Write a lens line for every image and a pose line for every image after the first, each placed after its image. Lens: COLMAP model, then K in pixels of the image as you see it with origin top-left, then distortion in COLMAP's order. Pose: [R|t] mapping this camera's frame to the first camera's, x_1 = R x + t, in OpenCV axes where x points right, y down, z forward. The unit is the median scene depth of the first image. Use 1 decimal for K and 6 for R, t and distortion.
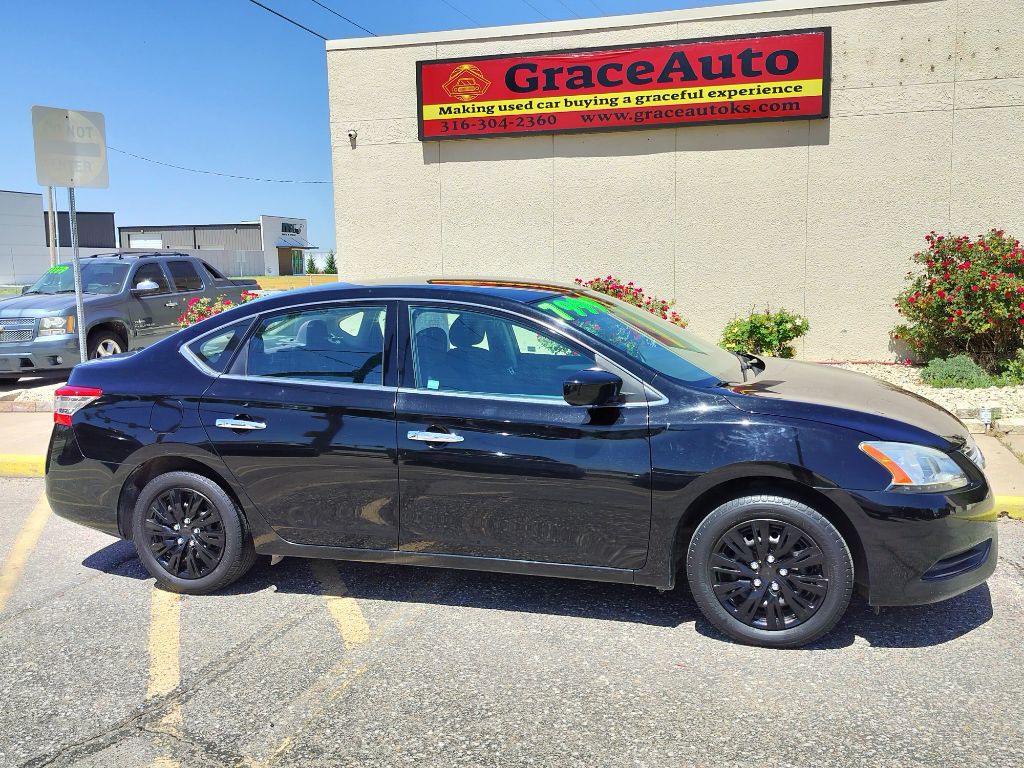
lens RADIAL K [[950.0, 0, 510.1], [0, 950.0, 383.7], [0, 0, 1]] dist [0.095700, -0.157776]
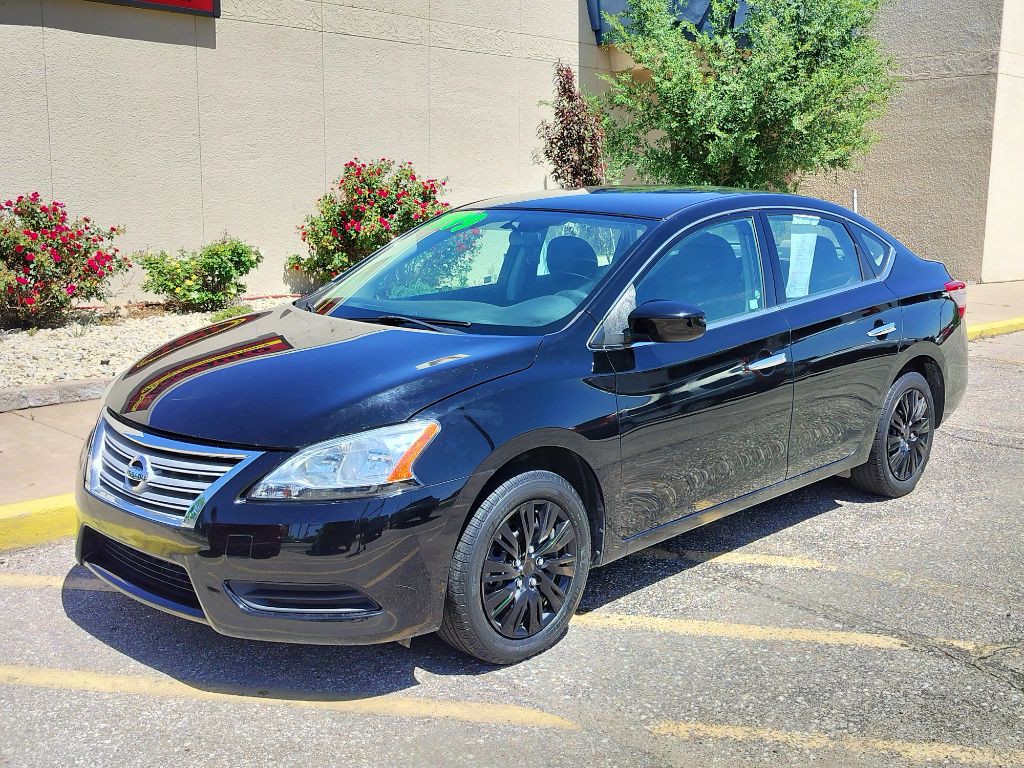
lens RADIAL K [[1137.4, 0, 517.7], [0, 1137.4, 386.8], [0, 0, 1]] dist [0.148260, -0.322938]
pose [[0.472601, -0.122971, 0.872655, -0.482077], [0.088548, 0.991832, 0.091810, -0.015840], [-0.876817, 0.033882, 0.479630, 0.261894]]
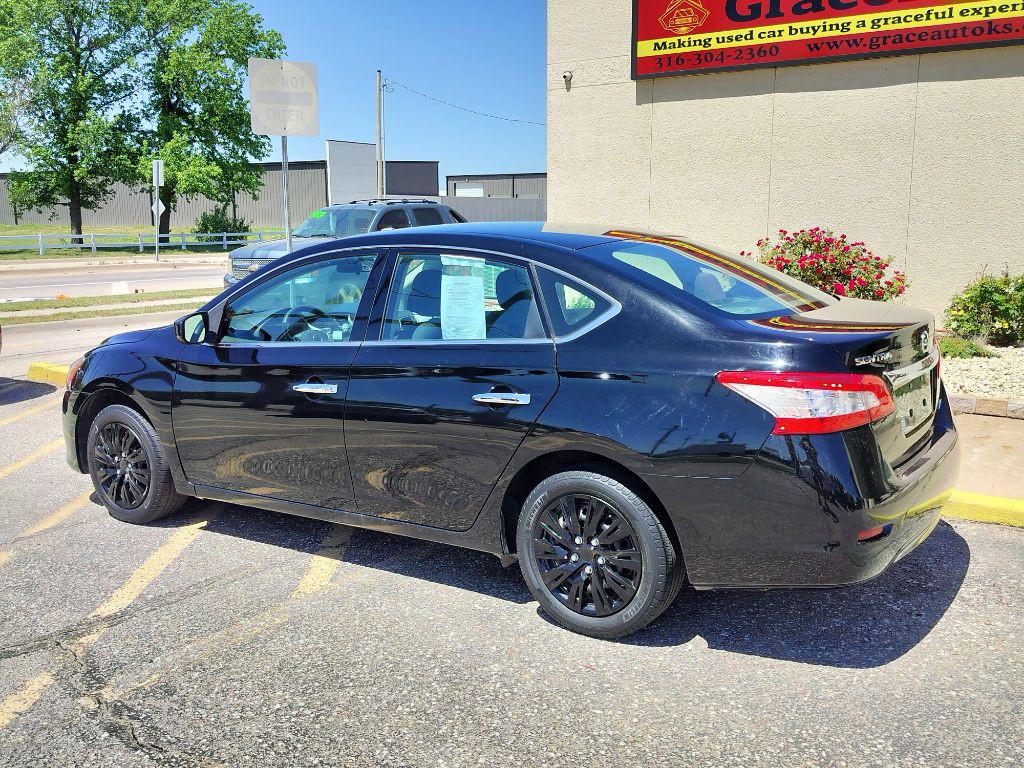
lens RADIAL K [[972.4, 0, 511.2], [0, 972.4, 381.2], [0, 0, 1]] dist [0.076995, -0.112448]
pose [[0.945879, 0.067355, -0.317453, 0.129702], [-0.052557, 0.997104, 0.054960, -0.005768], [0.320236, -0.035301, 0.946680, 0.042711]]
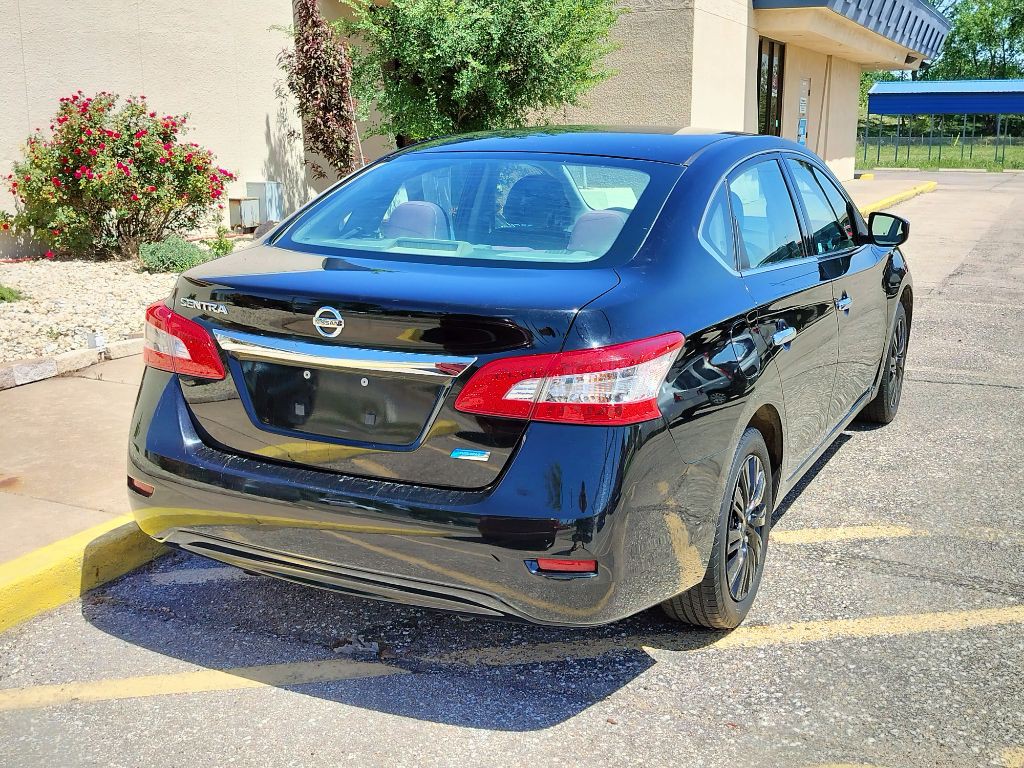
lens RADIAL K [[1160.1, 0, 513.0], [0, 1160.1, 383.3], [0, 0, 1]] dist [0.120114, -0.254856]
pose [[0.148219, -0.191980, 0.970142, -0.470819], [0.121741, 0.977058, 0.174749, -0.039673], [-0.981433, 0.092205, 0.168190, 0.434991]]
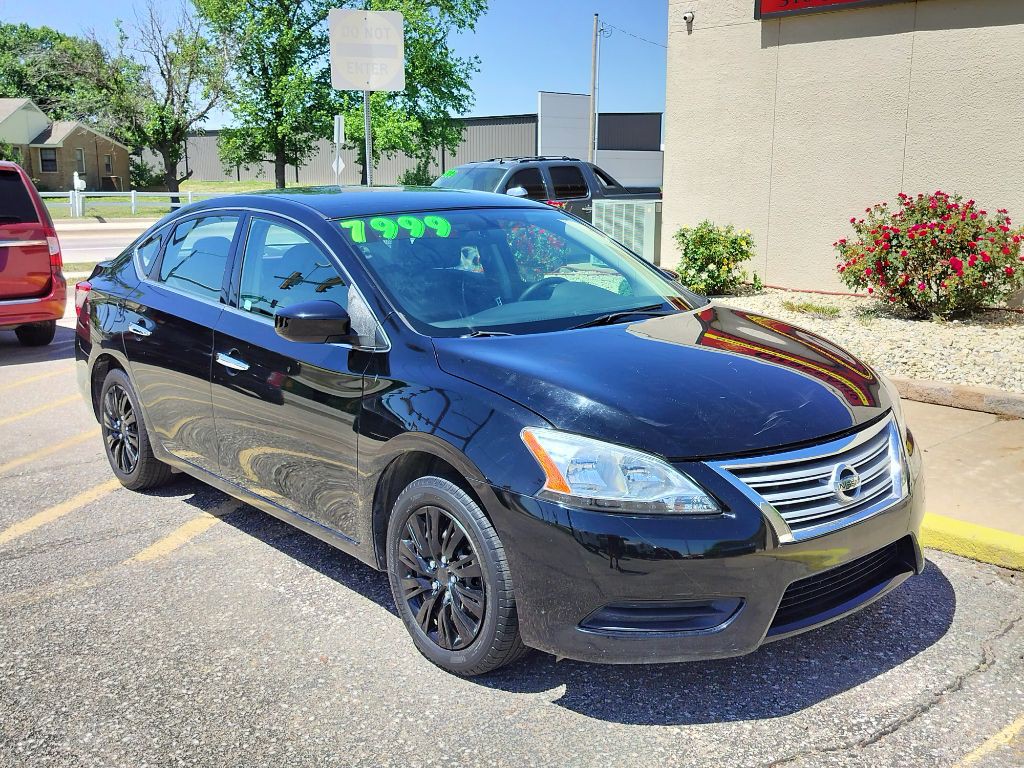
lens RADIAL K [[1055.8, 0, 510.3], [0, 1055.8, 384.7], [0, 0, 1]] dist [0.113408, -0.235362]
pose [[0.847630, 0.120937, -0.516622, 0.262433], [-0.081480, 0.991797, 0.098485, -0.017393], [0.524295, -0.041384, 0.850531, 0.102430]]
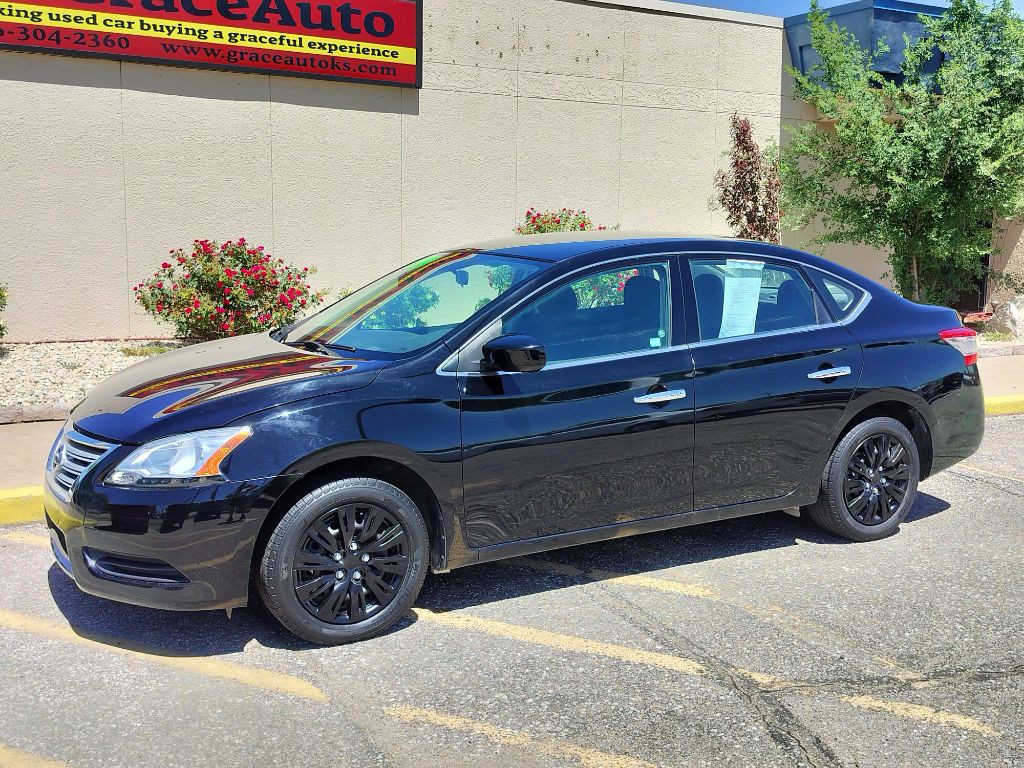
lens RADIAL K [[1078.0, 0, 511.4], [0, 1078.0, 381.3], [0, 0, 1]] dist [0.097935, -0.166767]
pose [[0.712246, -0.064941, 0.698919, -0.404974], [0.059114, 0.997723, 0.032463, -0.001056], [-0.699436, 0.018194, 0.714463, 0.121312]]
